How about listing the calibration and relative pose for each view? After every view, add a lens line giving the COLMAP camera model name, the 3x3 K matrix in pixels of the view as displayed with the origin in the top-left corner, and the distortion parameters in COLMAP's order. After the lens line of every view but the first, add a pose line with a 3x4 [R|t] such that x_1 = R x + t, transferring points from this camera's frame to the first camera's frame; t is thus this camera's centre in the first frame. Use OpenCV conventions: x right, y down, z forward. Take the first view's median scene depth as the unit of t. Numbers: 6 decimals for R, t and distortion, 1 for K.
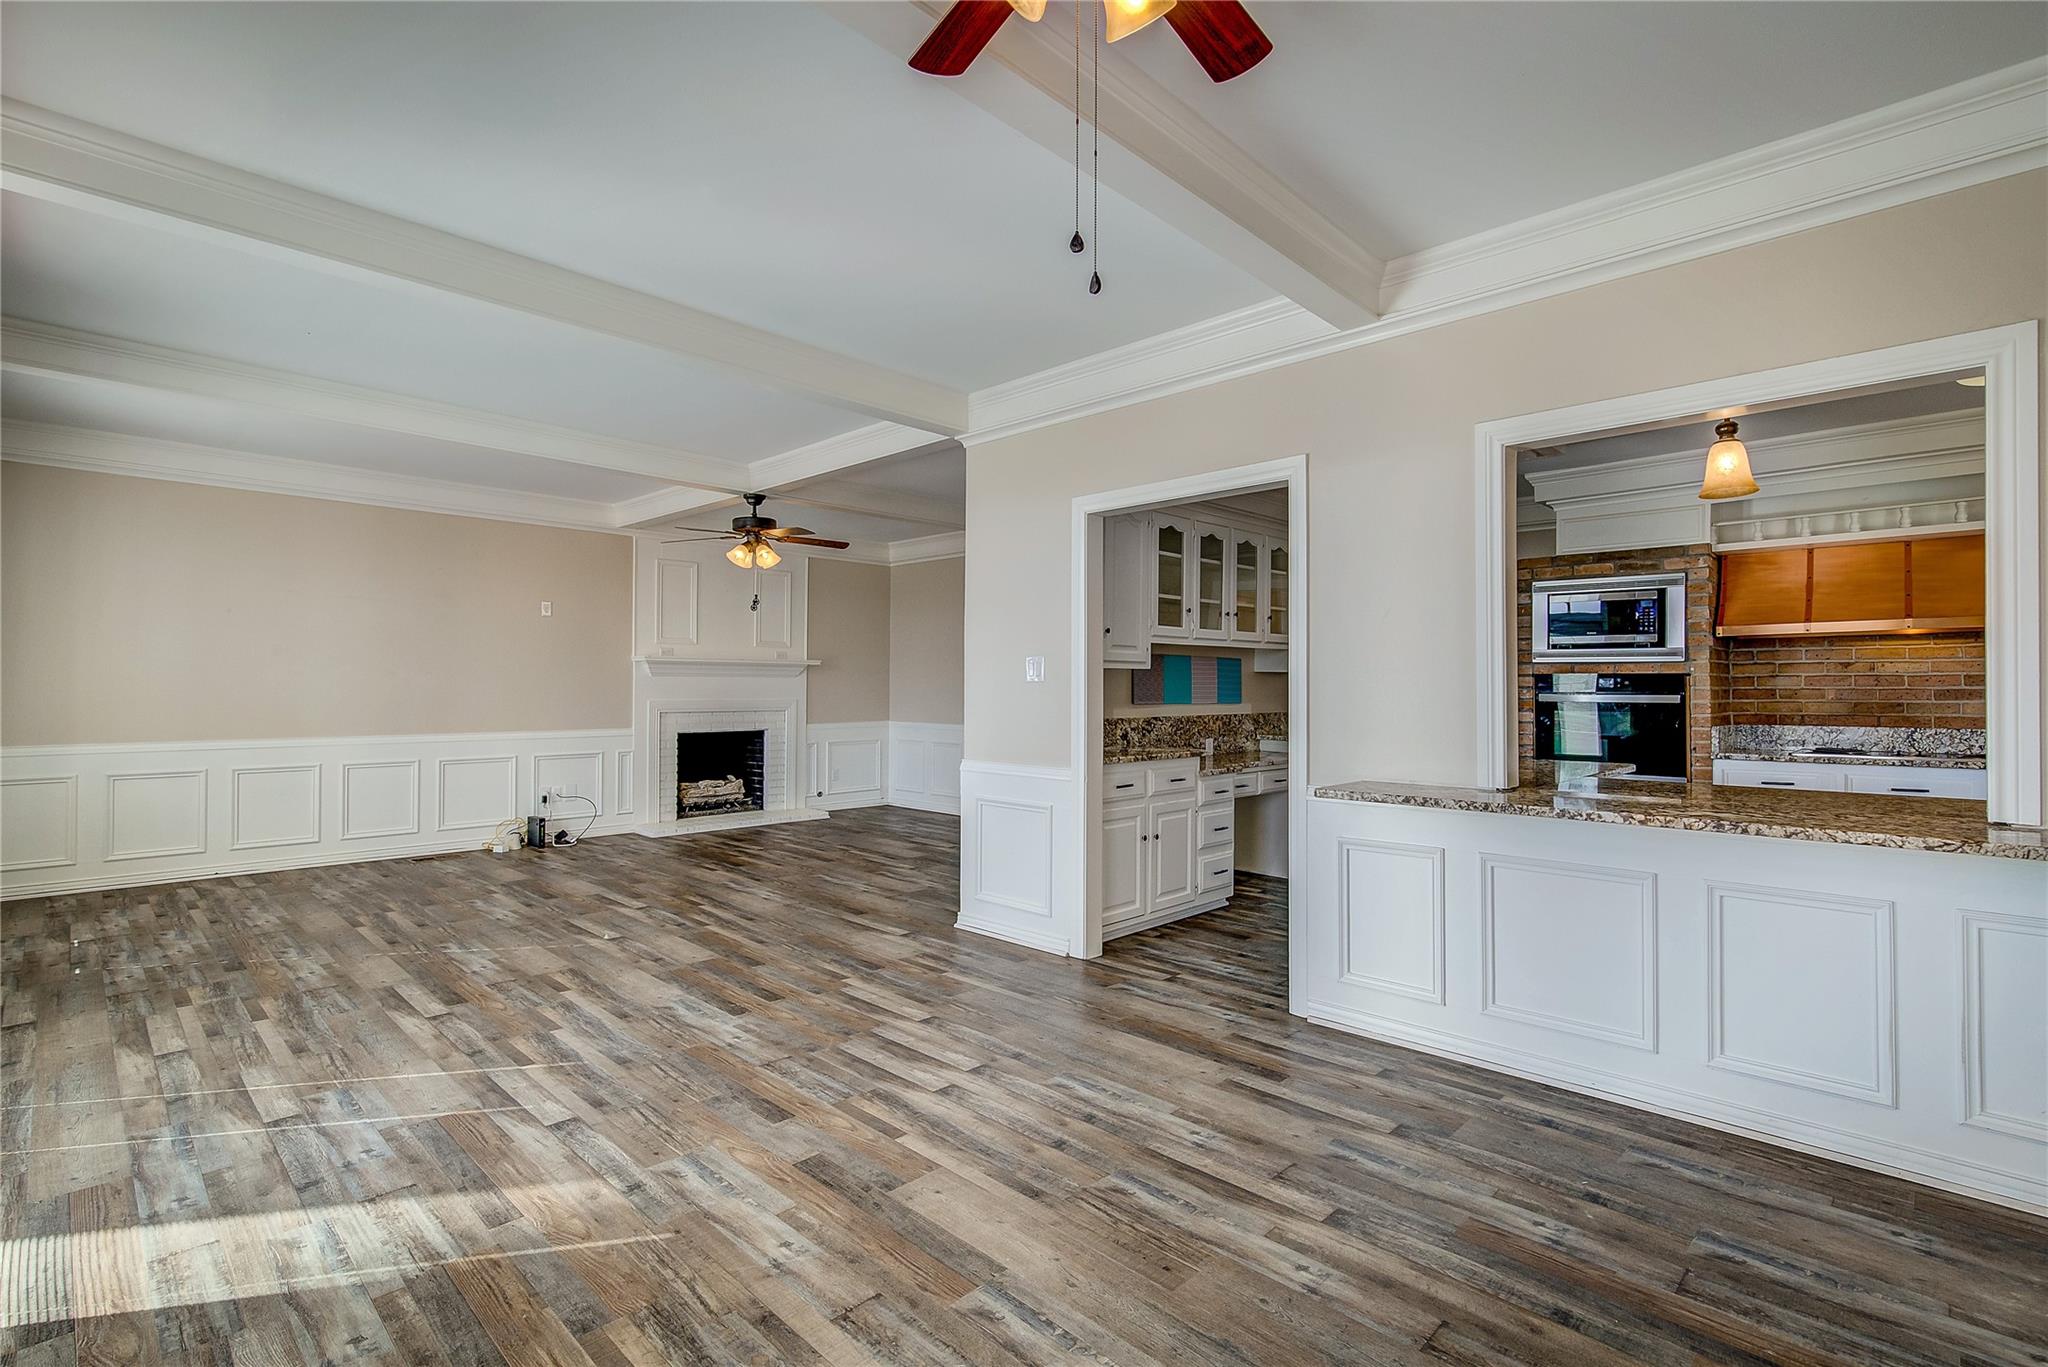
lens RADIAL K [[930.5, 0, 1026.9], [0, 930.5, 671.7], [0, 0, 1]] dist [0.001577, 0.000094]
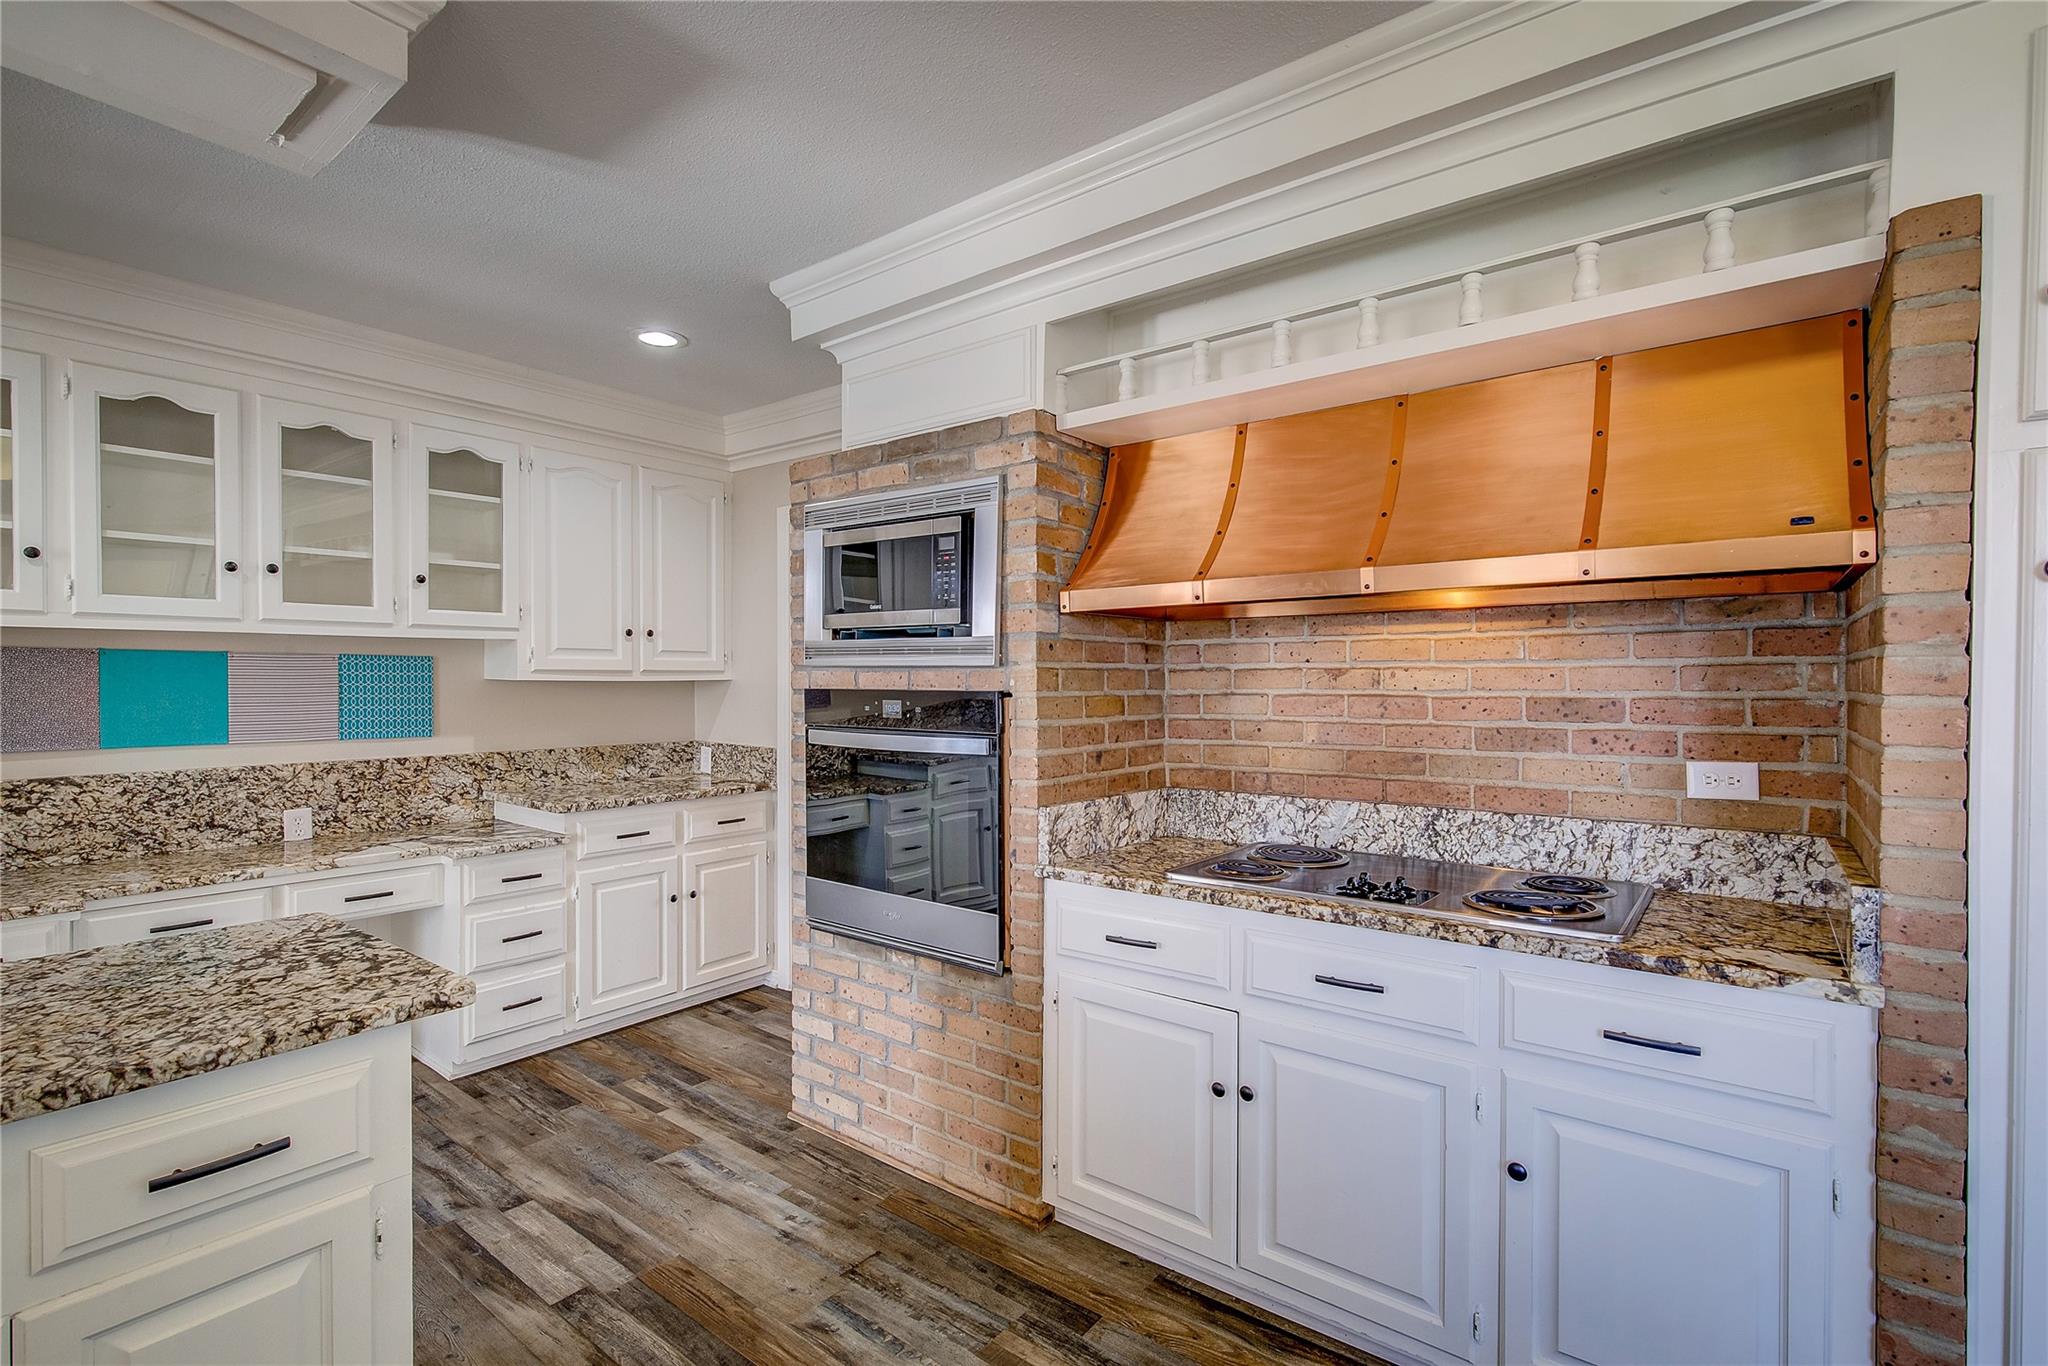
lens RADIAL K [[930.5, 0, 1017.0], [0, 930.5, 689.0], [0, 0, 1]] dist [0.001577, 0.000094]
pose [[0.994008, -0.000669, 0.109304, 0.648954], [-0.001899, 0.999725, 0.023391, -0.009937], [-0.109289, -0.023458, 0.993733, 0.524004]]
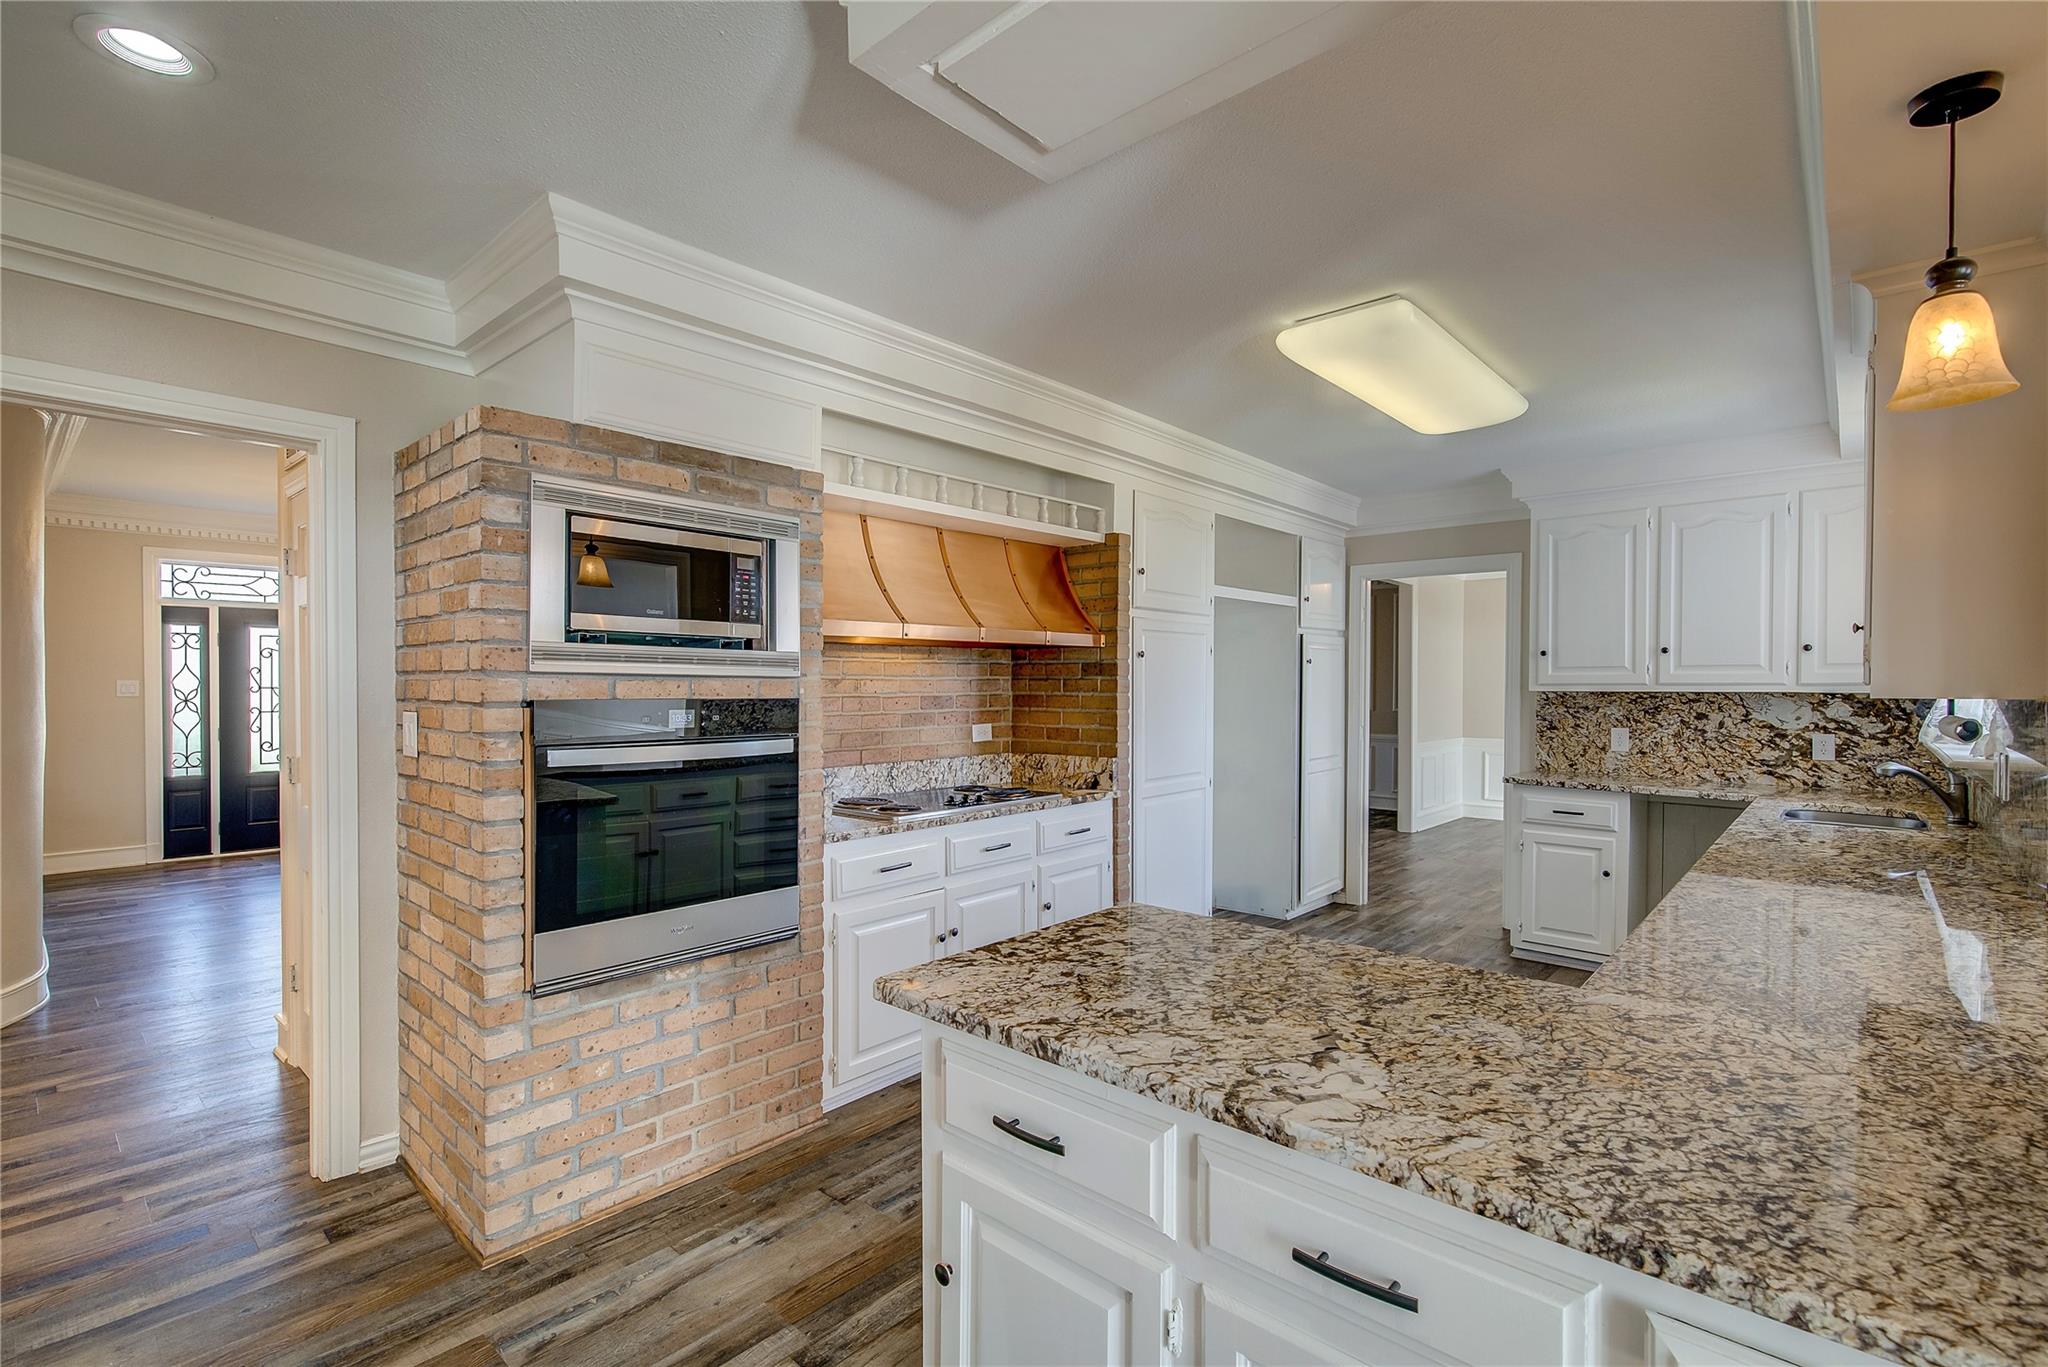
lens RADIAL K [[930.5, 0, 1040.9], [0, 930.5, 686.2], [0, 0, 1]] dist [0.001577, 0.000094]
pose [[-0.051177, -0.004253, 0.998681, 0.139596], [-0.017387, 0.999843, 0.003367, -0.009536], [-0.998538, -0.017191, -0.051243, 0.862347]]
